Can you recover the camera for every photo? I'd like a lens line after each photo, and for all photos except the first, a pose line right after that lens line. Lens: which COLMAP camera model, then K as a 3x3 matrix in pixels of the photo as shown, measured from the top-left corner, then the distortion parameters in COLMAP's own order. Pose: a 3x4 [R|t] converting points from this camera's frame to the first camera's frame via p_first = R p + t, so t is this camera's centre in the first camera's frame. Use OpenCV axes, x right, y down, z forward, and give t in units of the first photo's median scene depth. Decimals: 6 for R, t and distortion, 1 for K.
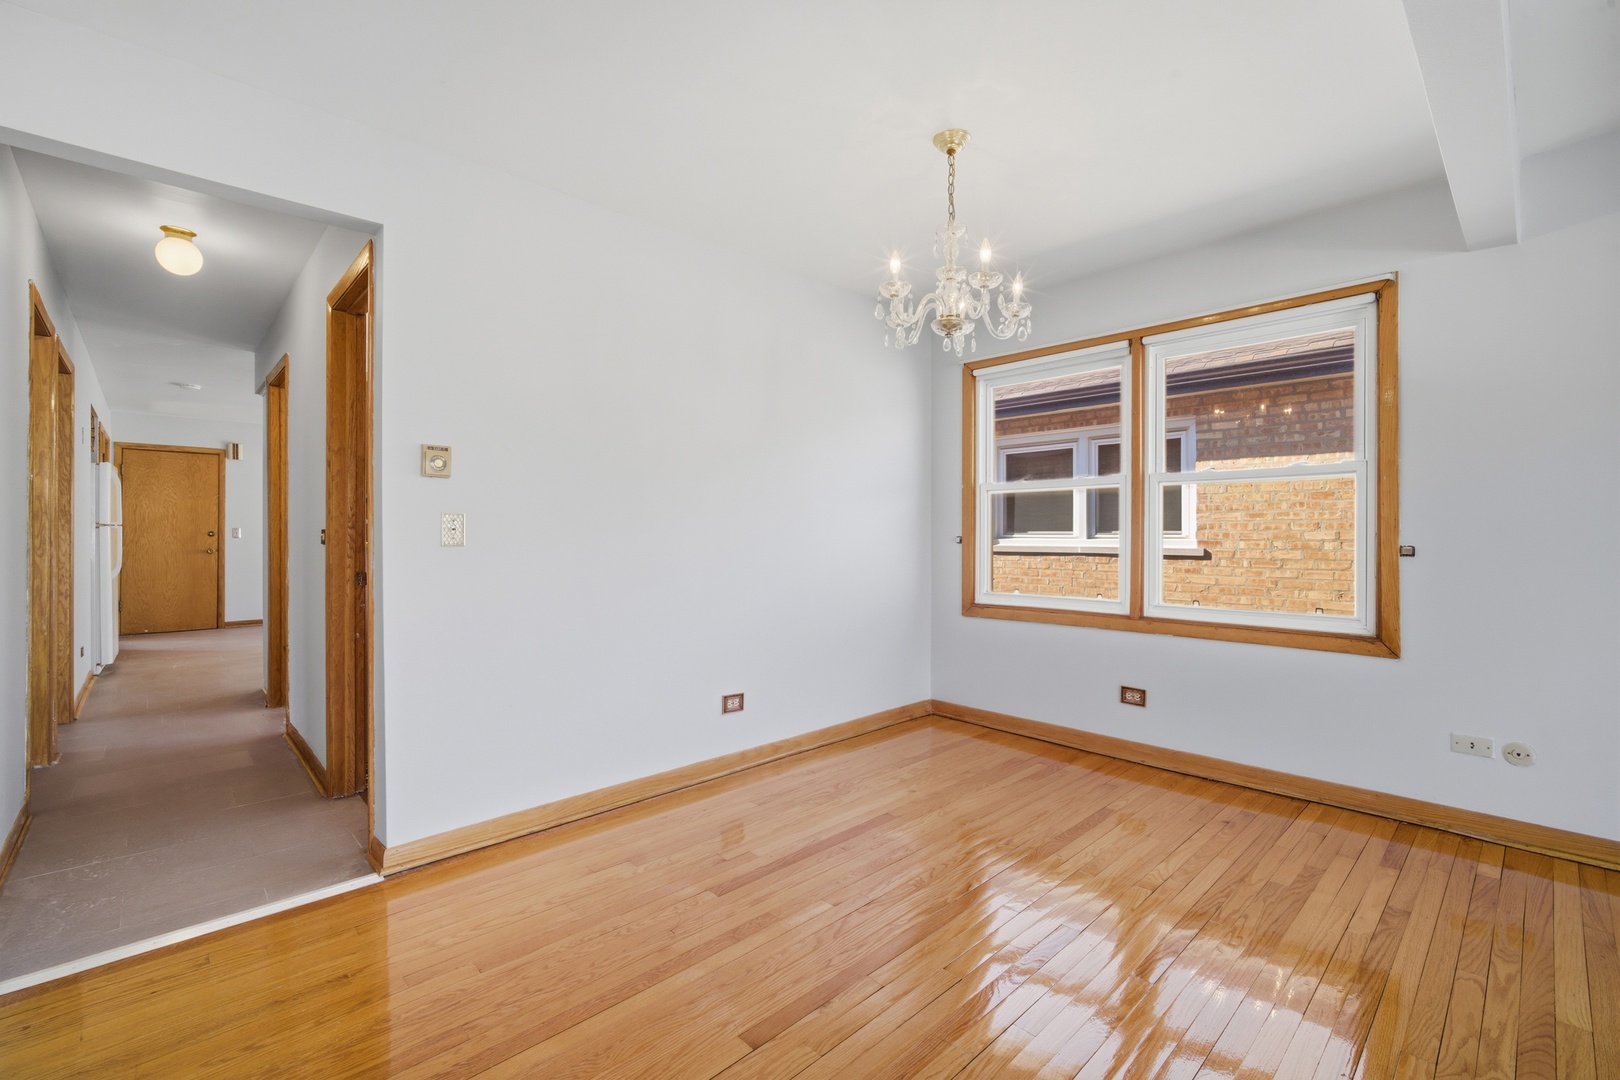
lens RADIAL K [[695.1, 0, 815.0], [0, 695.1, 536.5], [0, 0, 1]] dist [-0.001584, 0.000198]
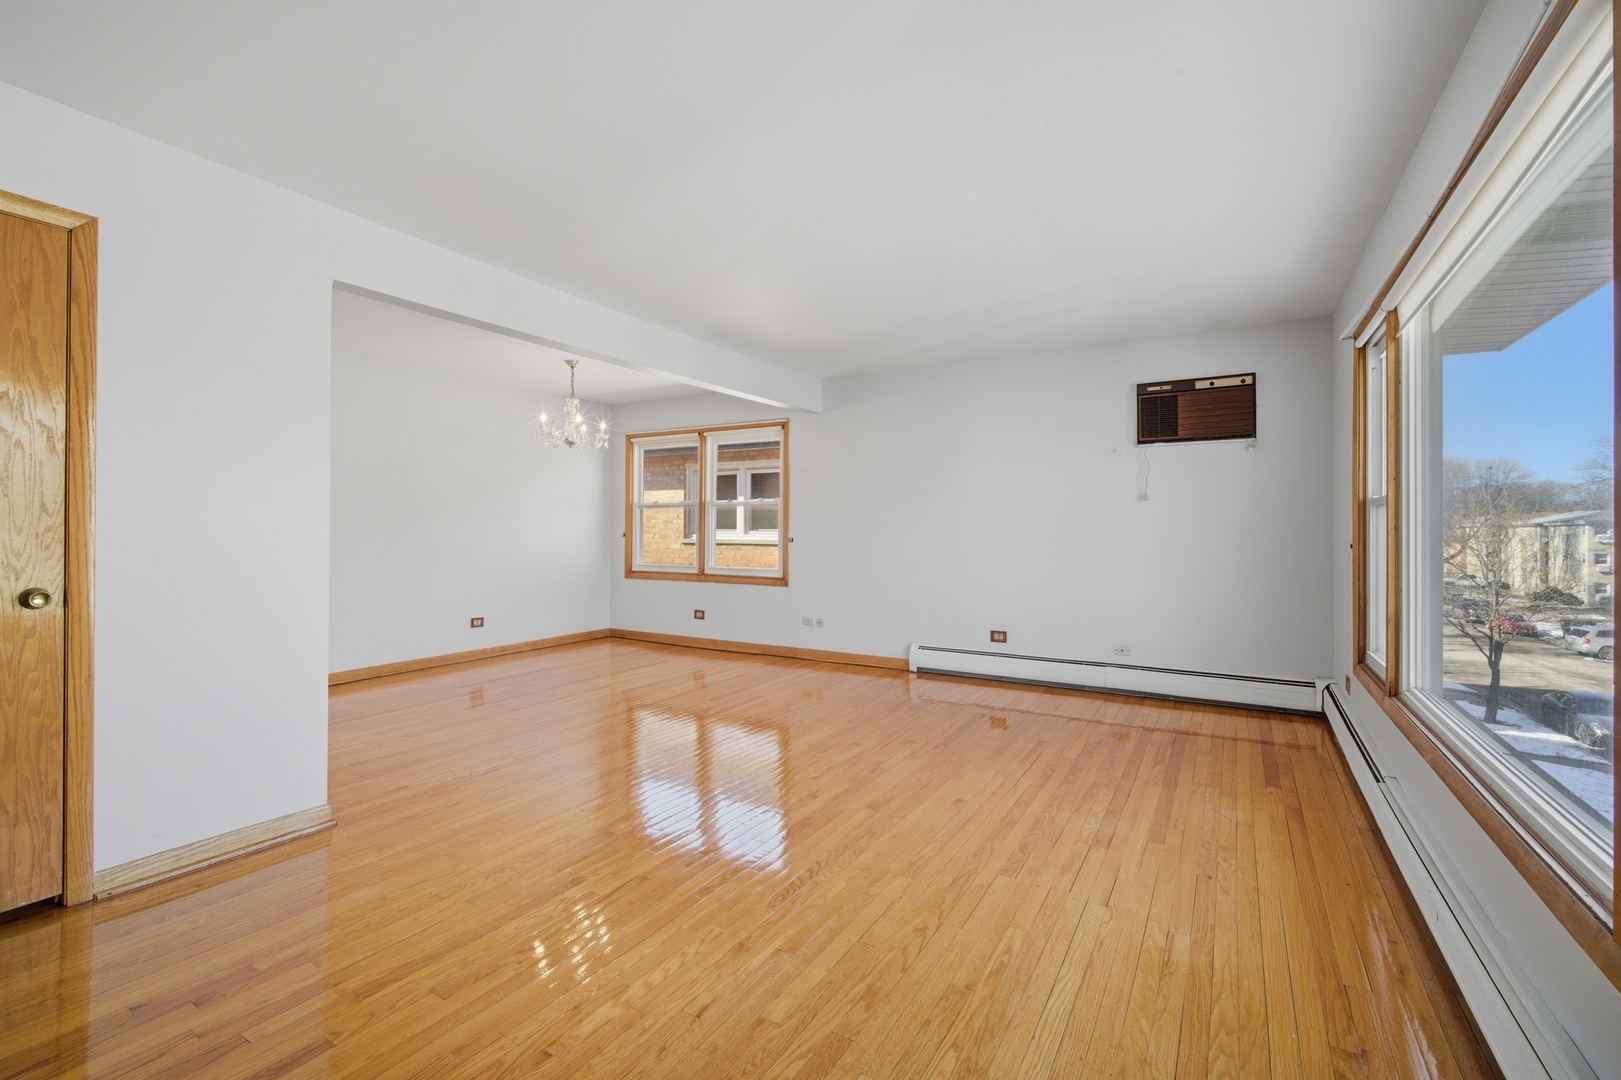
lens RADIAL K [[700.0, 0, 803.7], [0, 700.0, 528.8], [0, 0, 1]] dist [0.000045, 0.000653]
pose [[0.966619, 0.003917, 0.256188, 0.240875], [-0.002875, 0.999986, -0.004444, -0.004351], [-0.256202, 0.003560, 0.966617, -1.013864]]
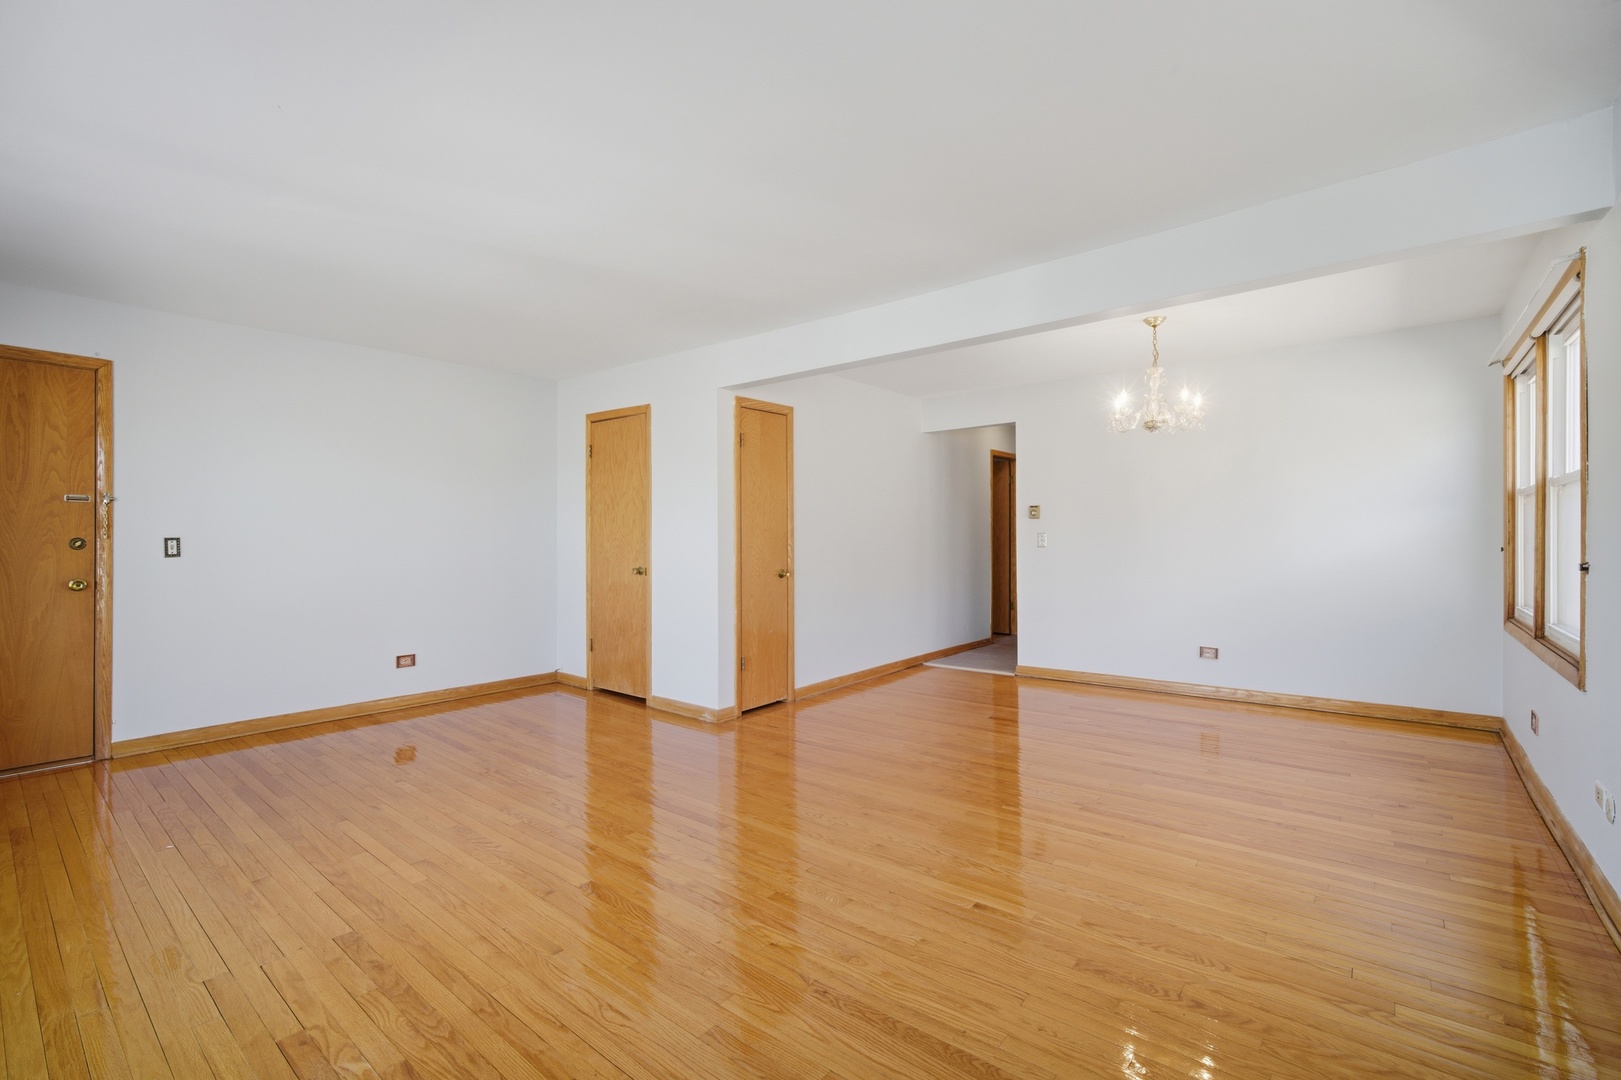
lens RADIAL K [[700.0, 0, 803.7], [0, 700.0, 528.8], [0, 0, 1]] dist [0.000045, 0.000653]
pose [[0.119307, -0.015423, -0.992738, 1.285140], [0.000586, 0.999880, -0.015464, -0.010423], [0.992857, 0.001264, 0.119302, -0.059947]]
